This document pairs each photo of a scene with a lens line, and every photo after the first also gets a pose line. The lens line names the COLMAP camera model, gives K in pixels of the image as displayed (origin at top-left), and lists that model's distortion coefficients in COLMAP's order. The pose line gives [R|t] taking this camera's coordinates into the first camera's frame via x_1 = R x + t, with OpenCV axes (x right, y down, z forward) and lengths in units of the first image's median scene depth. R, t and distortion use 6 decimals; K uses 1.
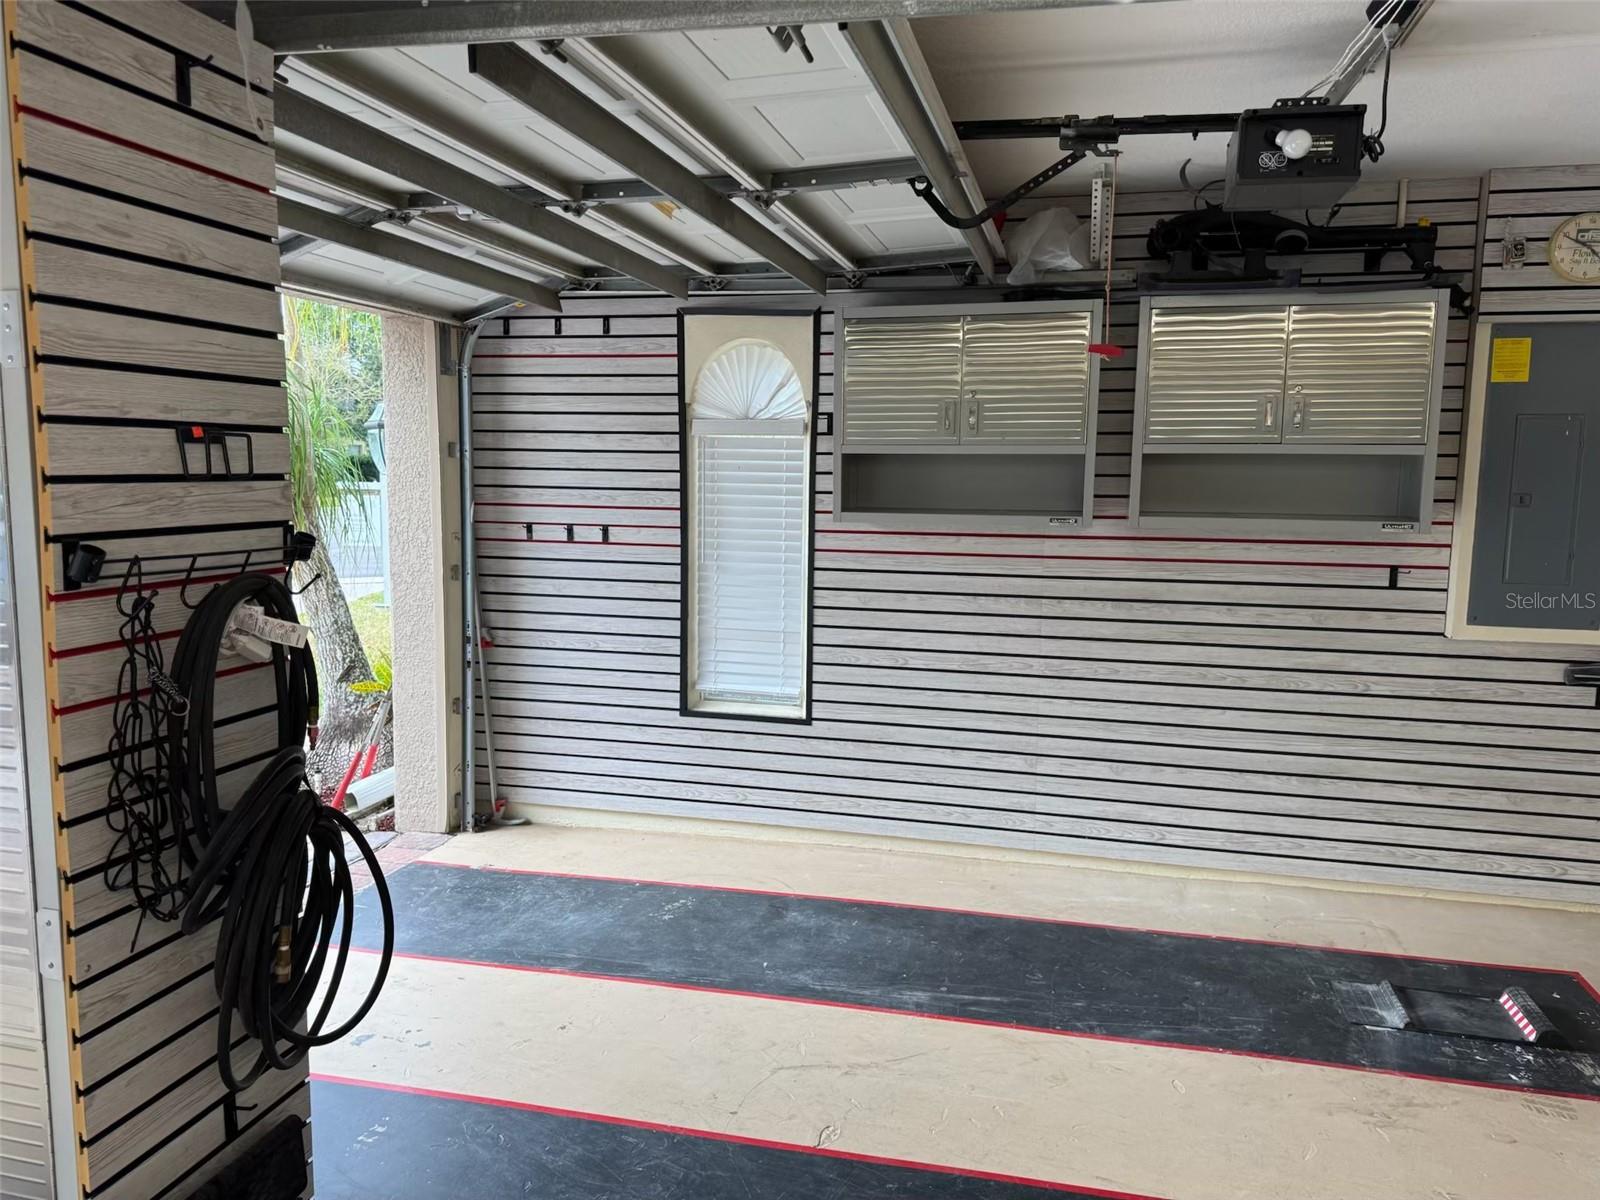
lens RADIAL K [[1126.1, 0, 800.9], [0, 1126.1, 602.2], [0, 0, 1]] dist [0.039399, -0.047596]
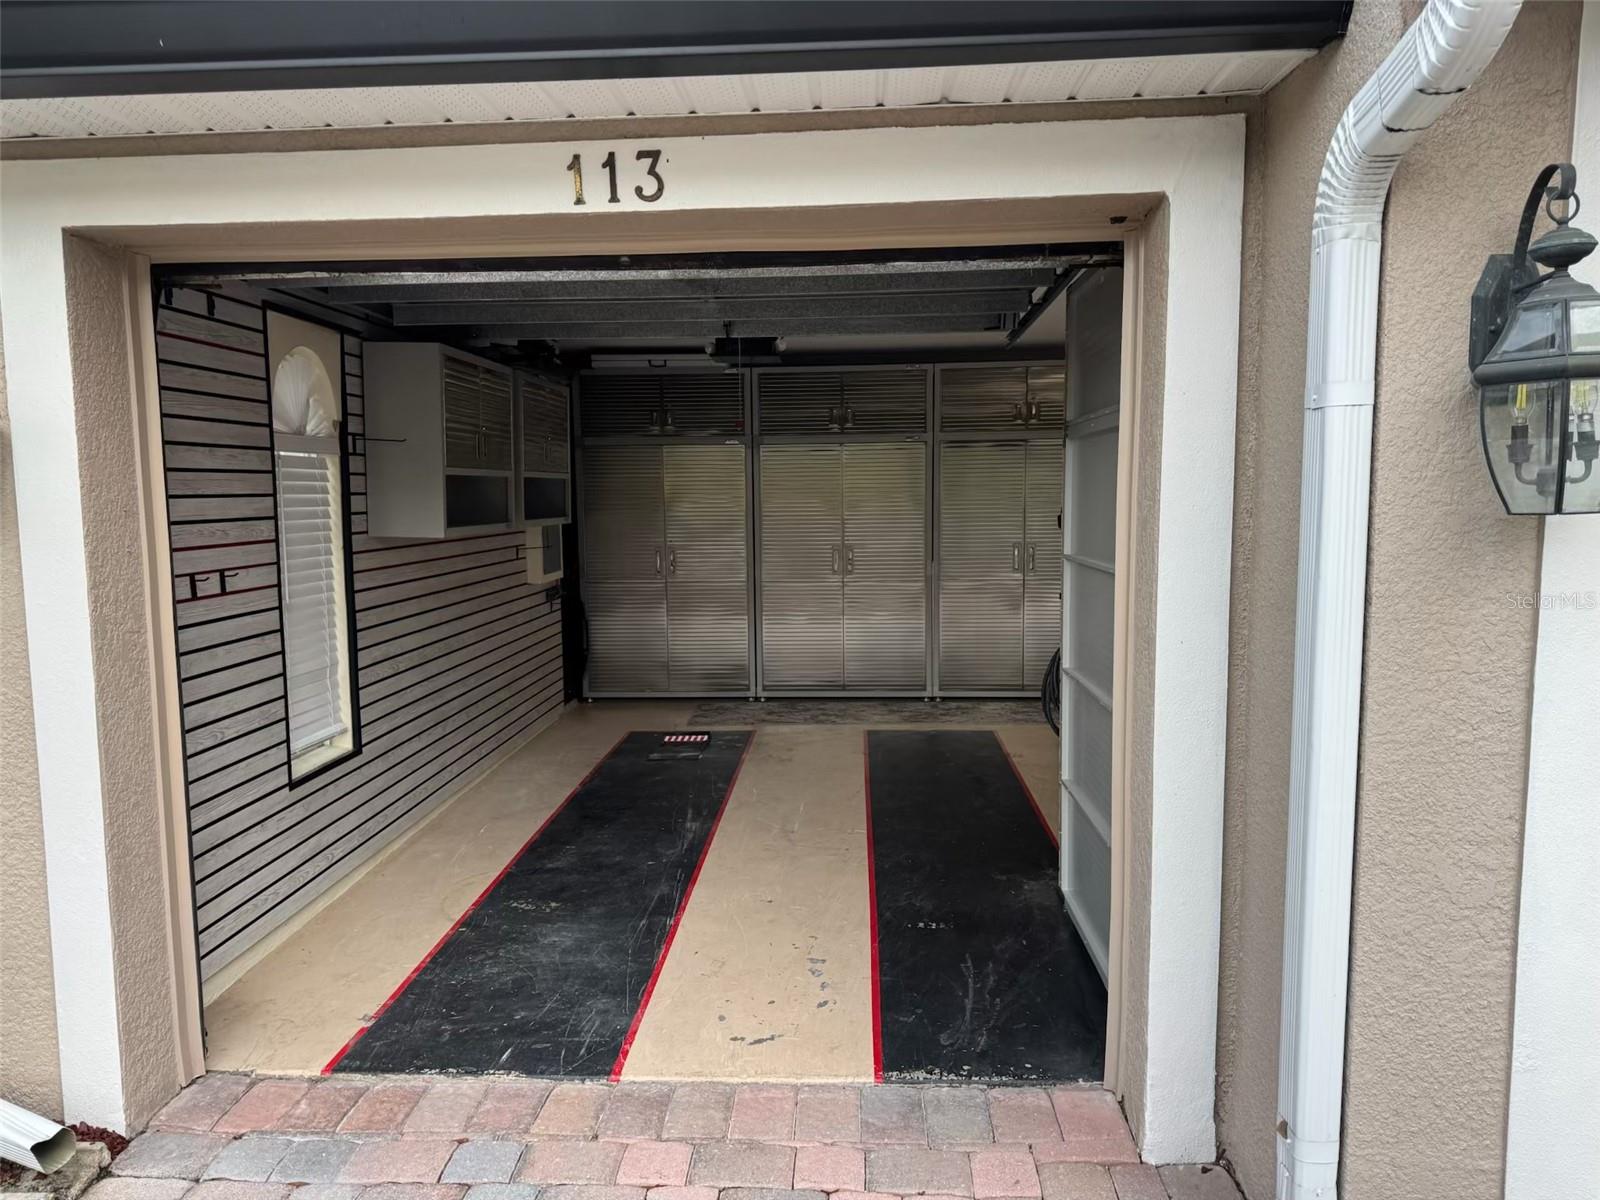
lens RADIAL K [[1118.3, 0, 810.2], [0, 1118.3, 607.4], [0, 0, 1]] dist [0.140917, -0.201108]
pose [[-0.210011, -0.110738, 0.971407, -1.256006], [0.128744, 0.981781, 0.139755, -0.126325], [-0.969185, 0.154413, -0.191928, 0.978939]]
